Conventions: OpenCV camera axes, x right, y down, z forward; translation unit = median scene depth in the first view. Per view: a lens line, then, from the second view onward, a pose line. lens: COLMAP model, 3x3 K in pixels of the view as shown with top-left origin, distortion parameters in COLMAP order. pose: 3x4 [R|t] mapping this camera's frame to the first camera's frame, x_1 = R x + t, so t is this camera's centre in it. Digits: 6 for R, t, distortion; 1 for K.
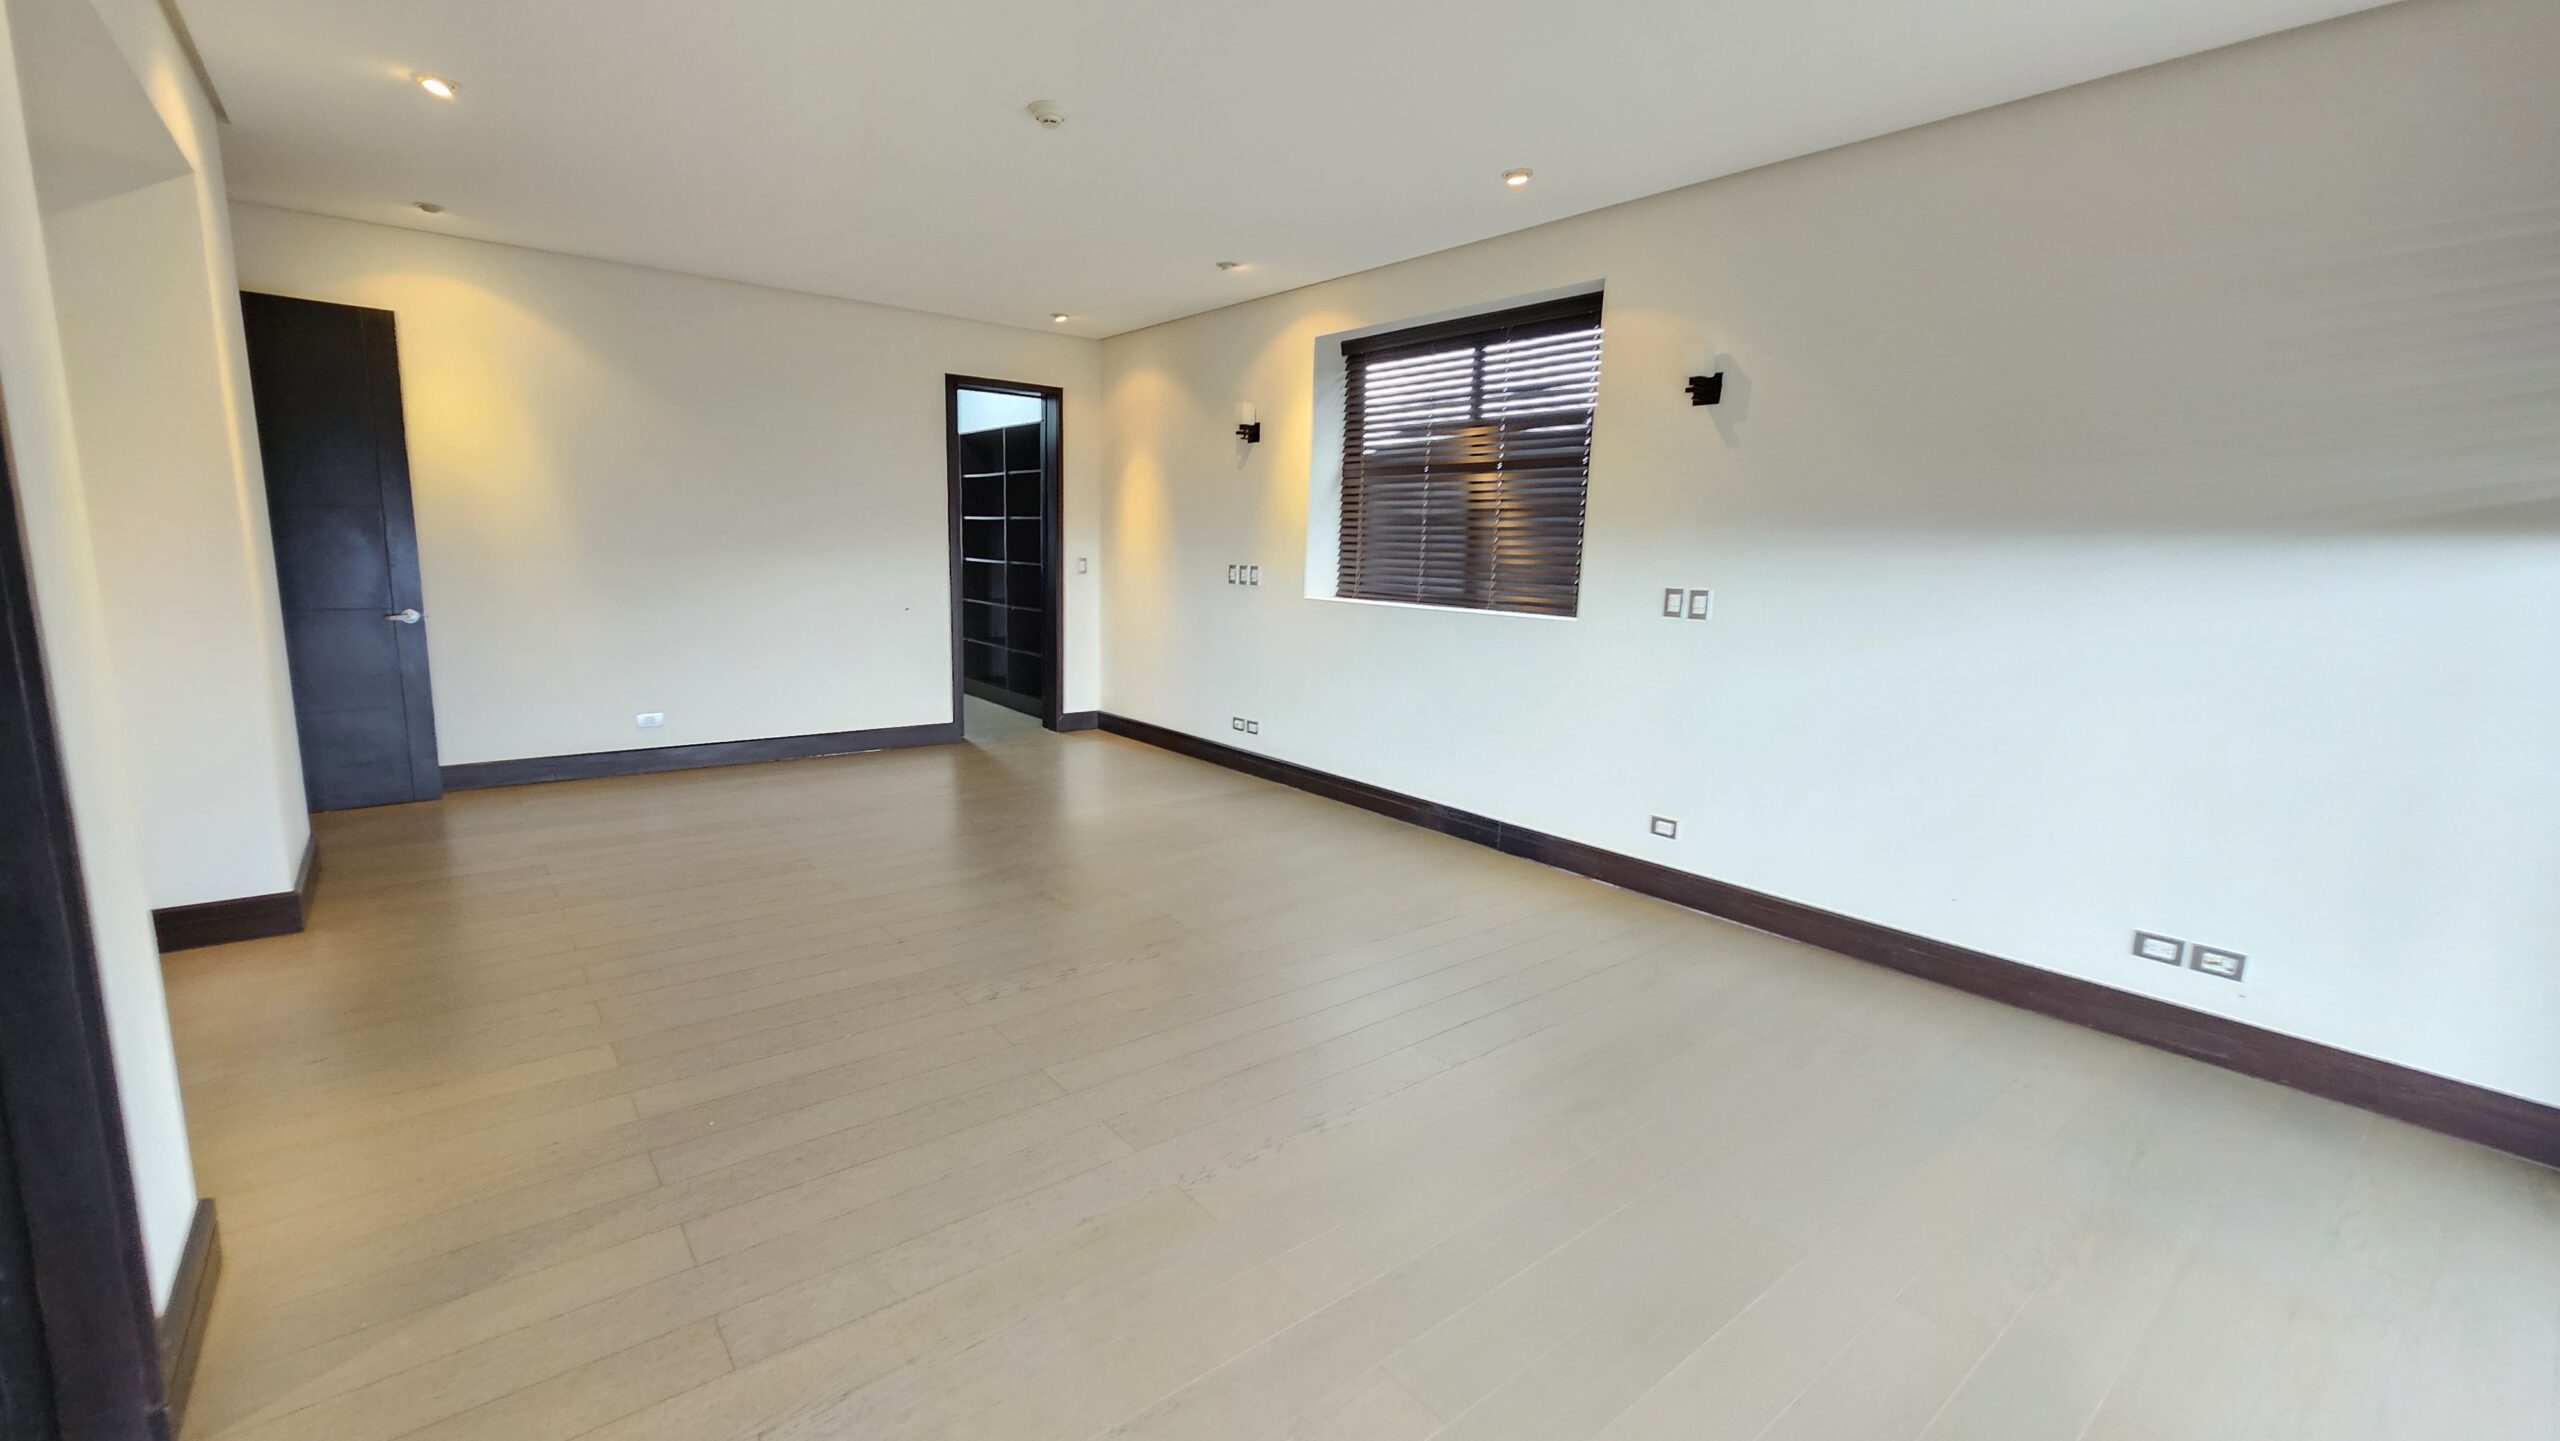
lens RADIAL K [[1055.2, 0, 1268.8], [0, 1055.2, 732.5], [0, 0, 1]] dist [-0.000981, 0.000205]
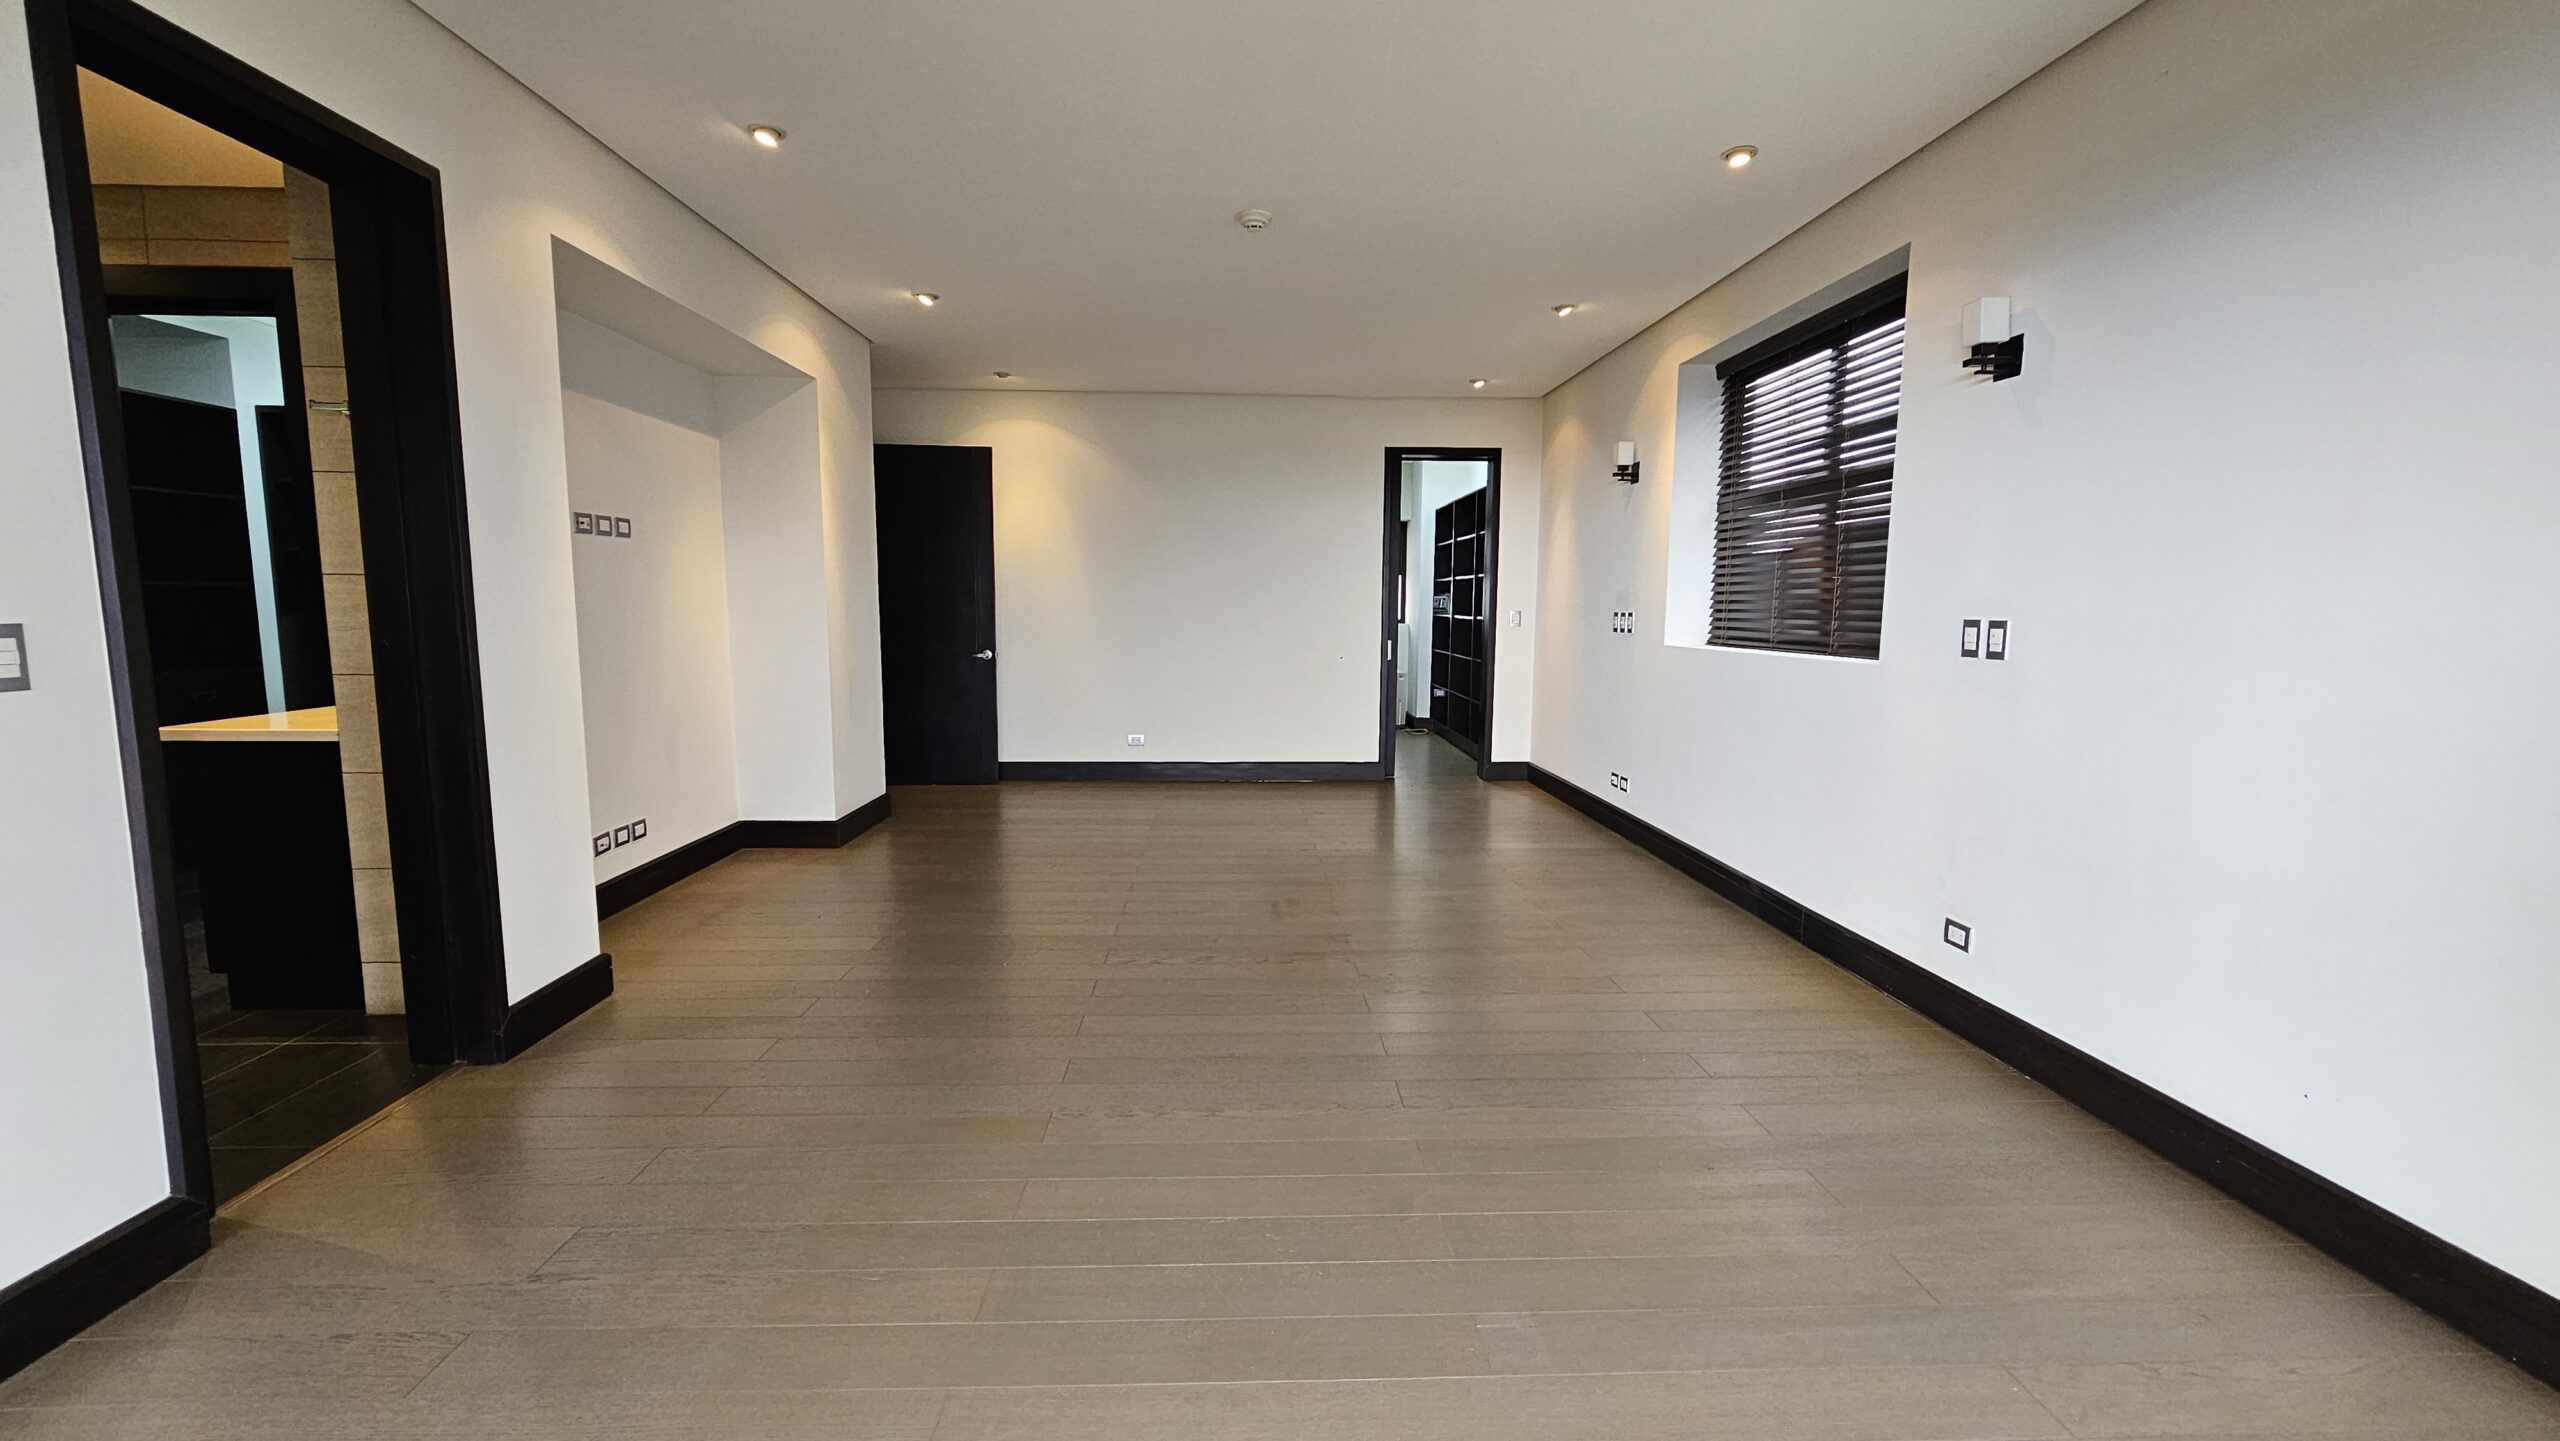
lens RADIAL K [[1055.2, 0, 1275.3], [0, 1055.2, 735.7], [0, 0, 1]] dist [-0.000981, 0.000205]
pose [[0.802907, 0.051095, -0.593911, 0.341116], [-0.088769, 0.995459, -0.034367, 0.013955], [0.589458, 0.080314, 0.803797, 0.075170]]
